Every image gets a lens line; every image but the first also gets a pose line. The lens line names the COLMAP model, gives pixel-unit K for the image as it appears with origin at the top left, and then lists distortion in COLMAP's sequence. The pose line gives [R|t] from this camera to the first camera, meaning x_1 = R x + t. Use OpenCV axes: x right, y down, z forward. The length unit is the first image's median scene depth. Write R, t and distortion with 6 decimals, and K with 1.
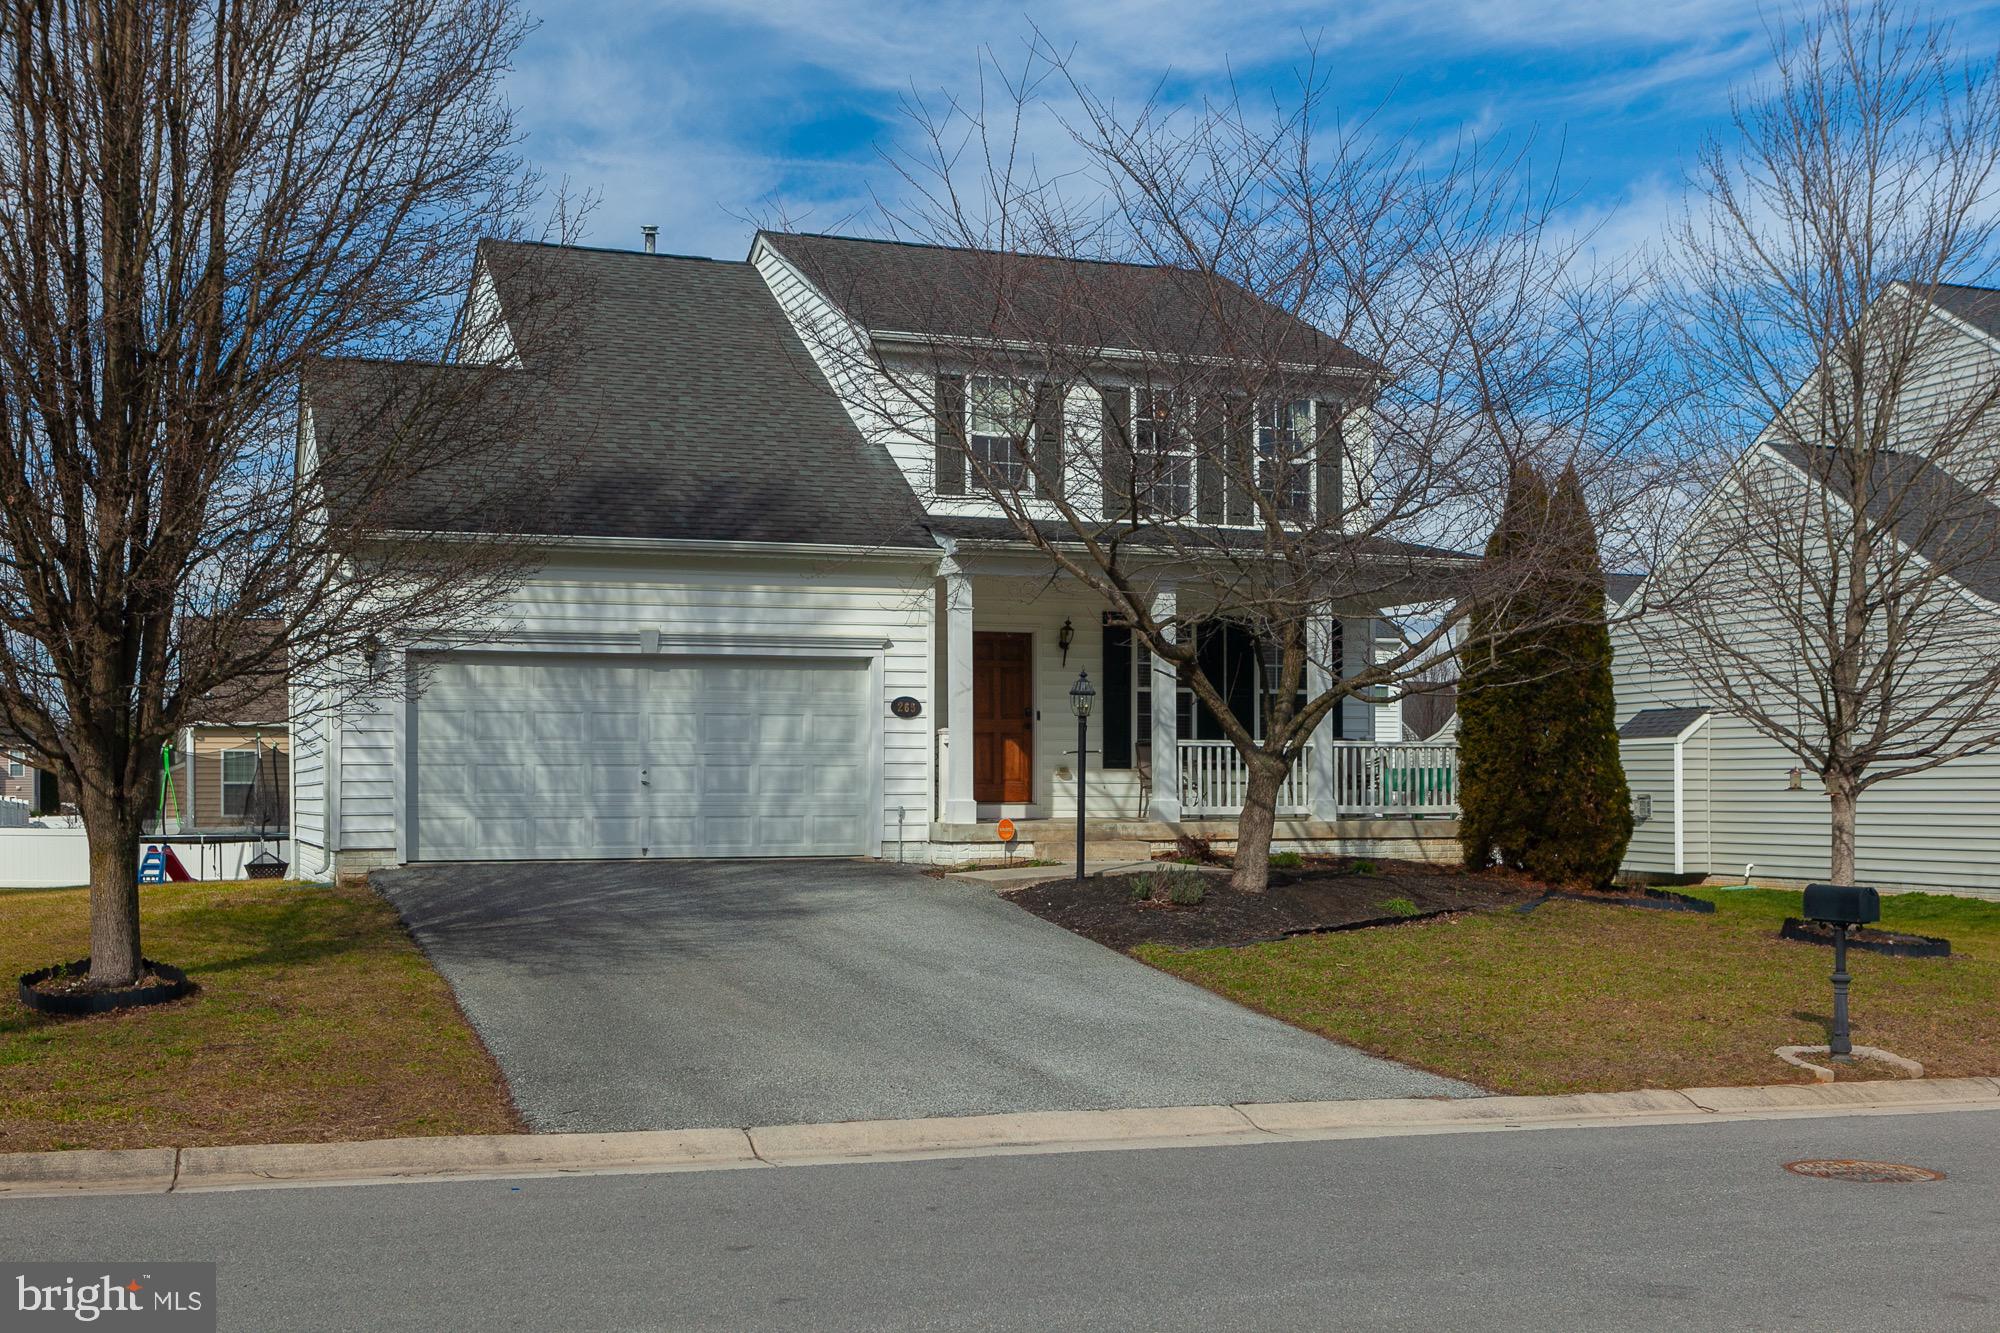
lens RADIAL K [[2187.8, 0, 1000.0], [0, 2187.8, 666.5], [0, 0, 1]] dist [-0.057898, 0.001232]
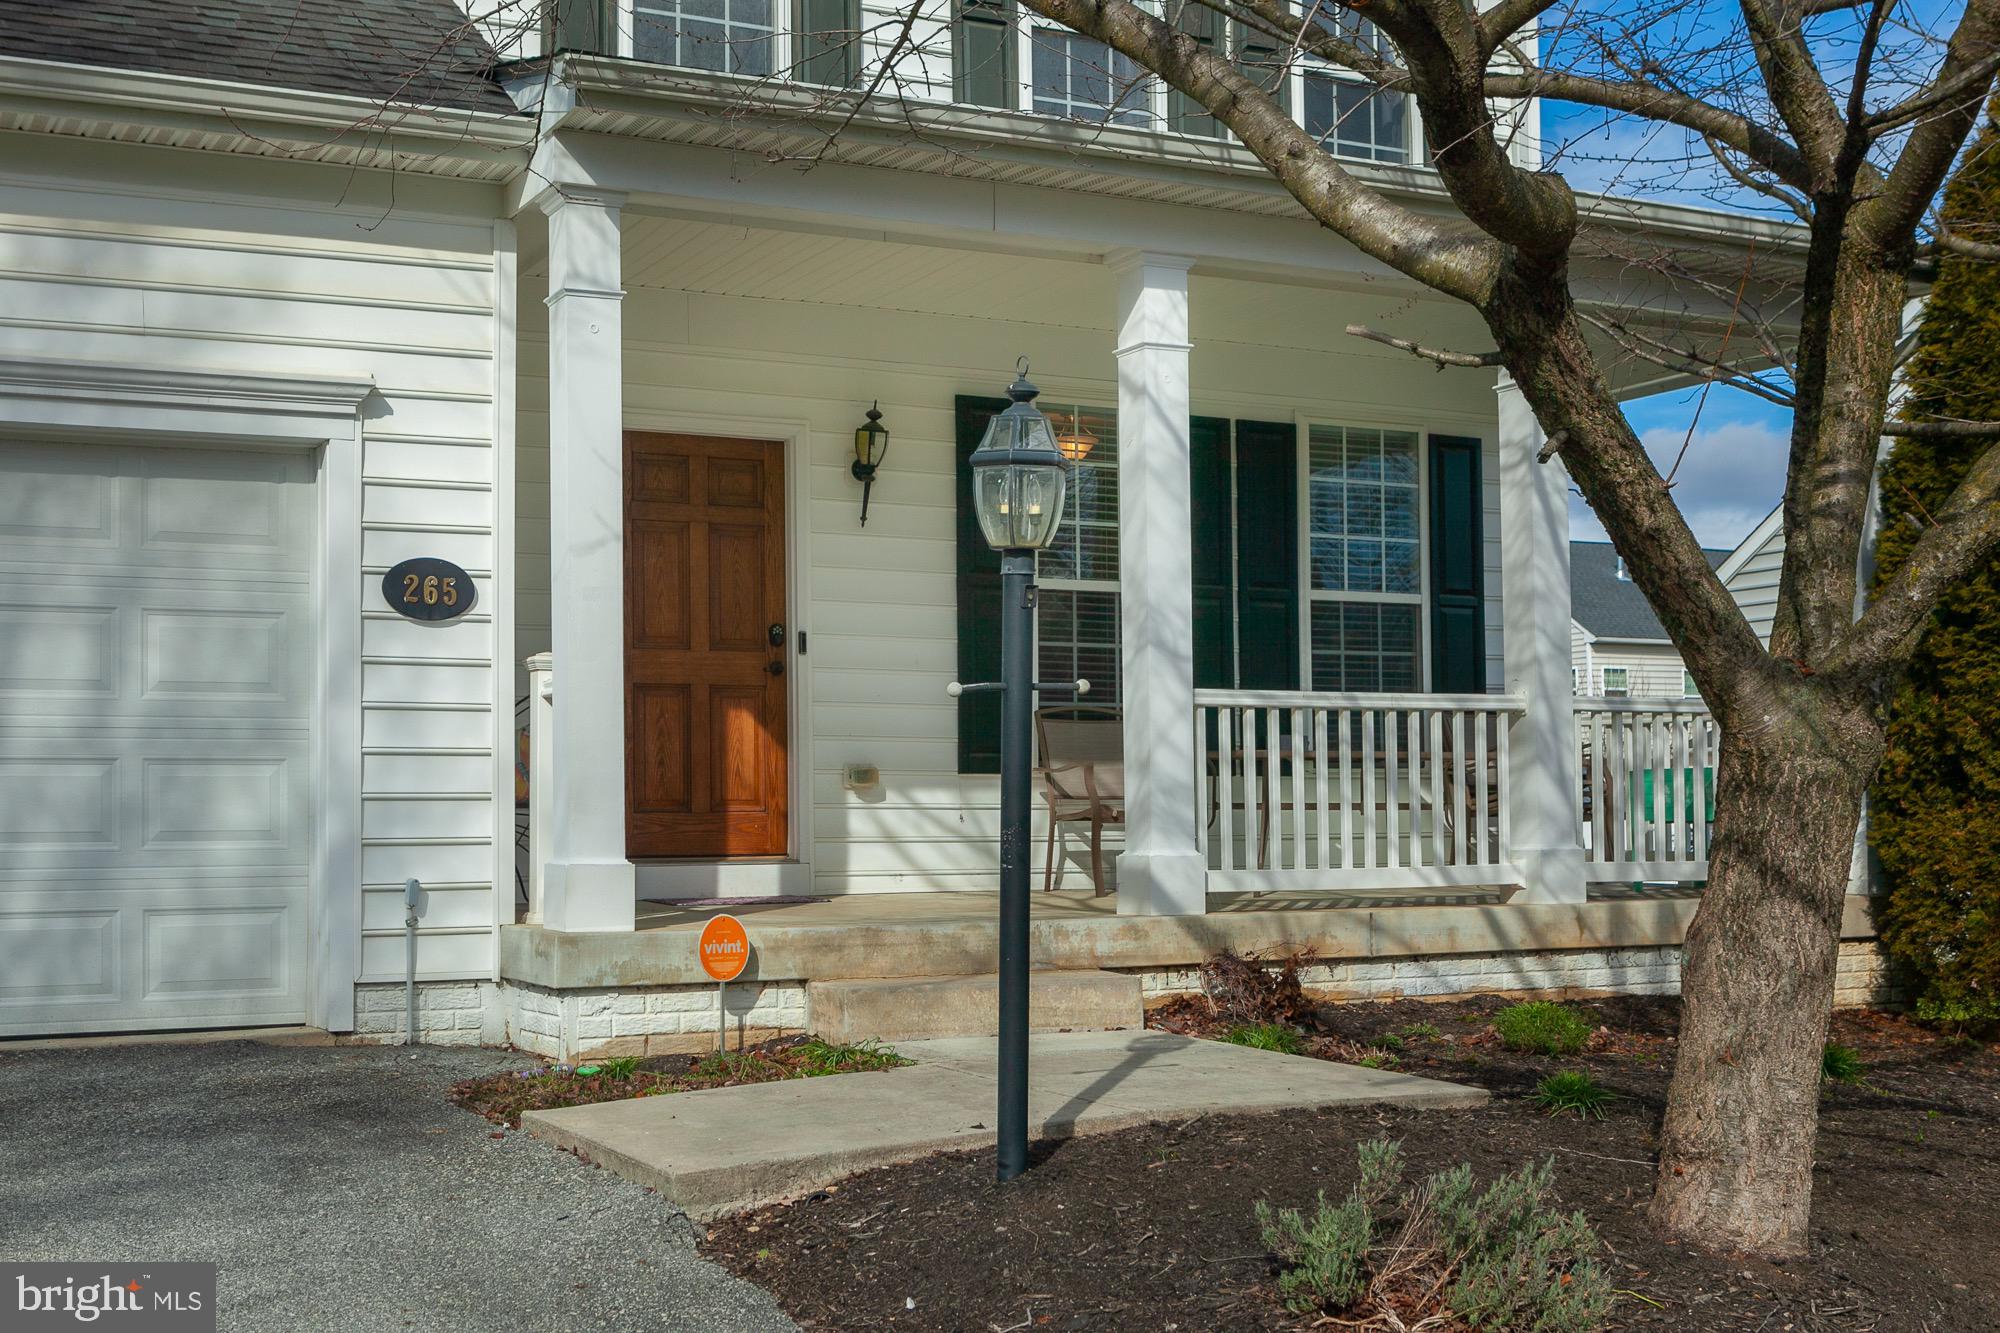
lens RADIAL K [[2677.8, 0, 1000.0], [0, 2677.8, 666.5], [0, 0, 1]] dist [-0.024521, -0.021746]
pose [[0.994088, -0.002505, 0.108548, 0.000239], [0.002874, 0.999991, -0.003244, 0.033425], [-0.108539, 0.003537, 0.994086, 0.594832]]
